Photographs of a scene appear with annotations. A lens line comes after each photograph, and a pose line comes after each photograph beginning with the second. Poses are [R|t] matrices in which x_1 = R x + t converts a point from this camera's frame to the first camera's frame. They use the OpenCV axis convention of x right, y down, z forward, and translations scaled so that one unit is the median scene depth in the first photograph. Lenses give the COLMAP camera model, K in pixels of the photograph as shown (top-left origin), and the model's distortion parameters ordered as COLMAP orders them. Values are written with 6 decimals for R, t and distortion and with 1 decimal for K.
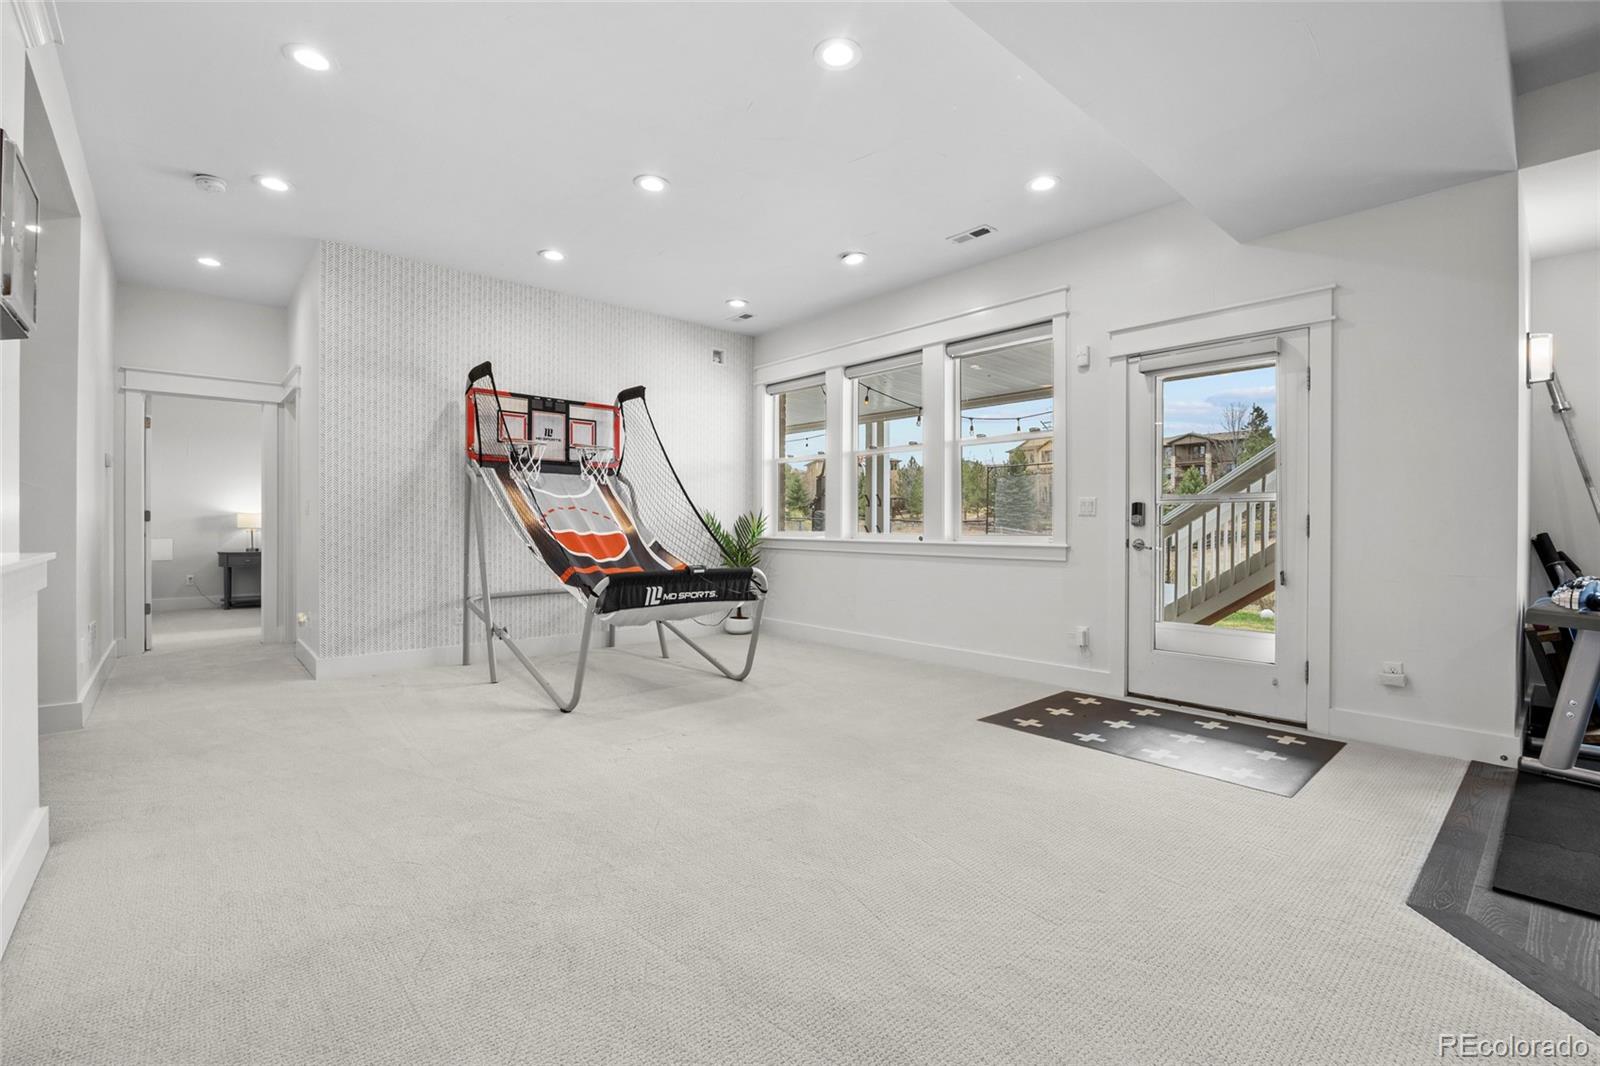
lens RADIAL K [[693.4, 0, 795.1], [0, 693.4, 523.8], [0, 0, 1]] dist [-0.002209, -0.000040]
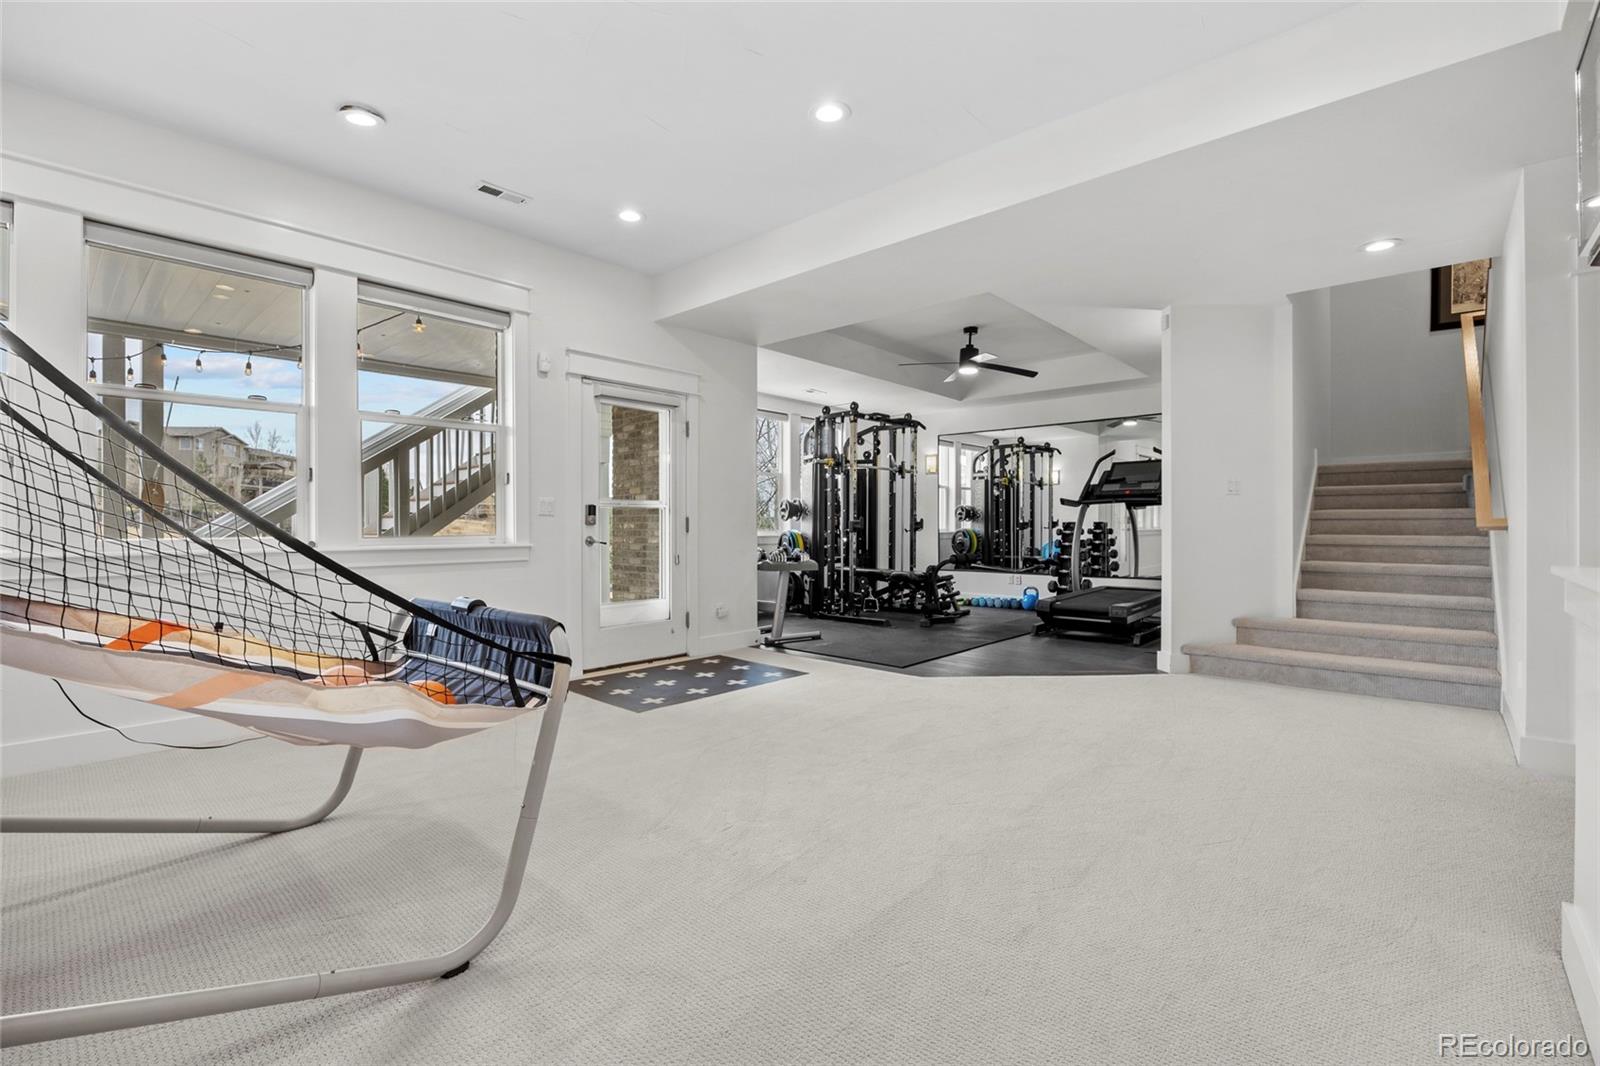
lens RADIAL K [[693.4, 0, 795.1], [0, 693.4, 523.8], [0, 0, 1]] dist [-0.002209, -0.000040]
pose [[-0.092957, 0.004931, 0.995658, -0.693080], [0.004843, 0.999978, -0.004500, 0.008503], [-0.995658, 0.004404, -0.092979, 0.765677]]
